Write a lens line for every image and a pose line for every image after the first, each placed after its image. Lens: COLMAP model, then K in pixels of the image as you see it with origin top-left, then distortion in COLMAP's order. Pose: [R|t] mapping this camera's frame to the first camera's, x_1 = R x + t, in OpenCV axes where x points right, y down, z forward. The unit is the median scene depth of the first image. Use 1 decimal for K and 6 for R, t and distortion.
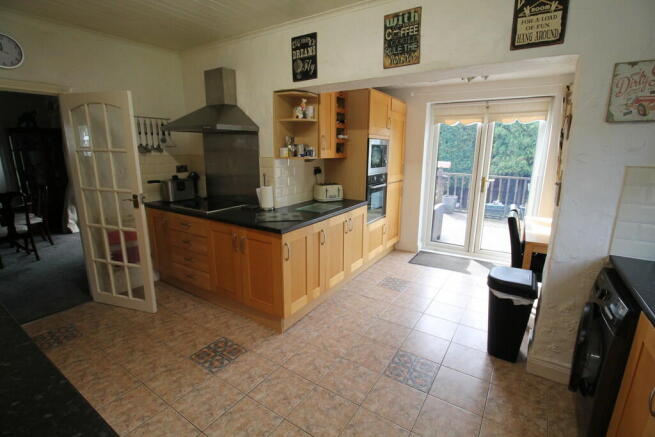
lens RADIAL K [[312.5, 0, 326.7], [0, 312.5, 218.1], [0, 0, 1]] dist [-0.006501, -0.002421]
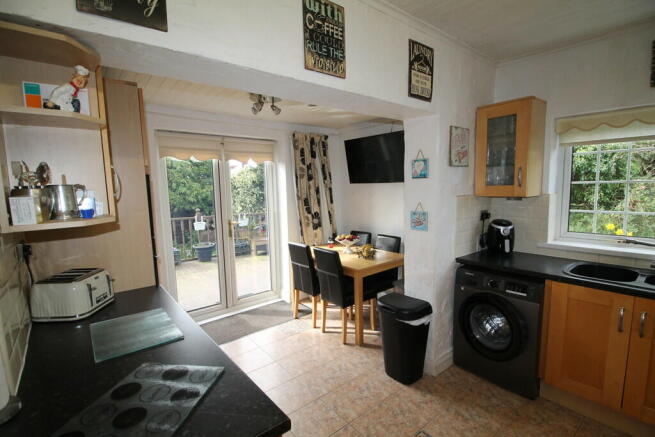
lens RADIAL K [[312.5, 0, 326.5], [0, 312.5, 222.0], [0, 0, 1]] dist [-0.006501, -0.002421]
pose [[0.308066, -0.115811, 0.944290, -0.488107], [0.224476, 0.973386, 0.046146, -0.198572], [-0.924503, 0.197754, 0.325864, 0.862893]]
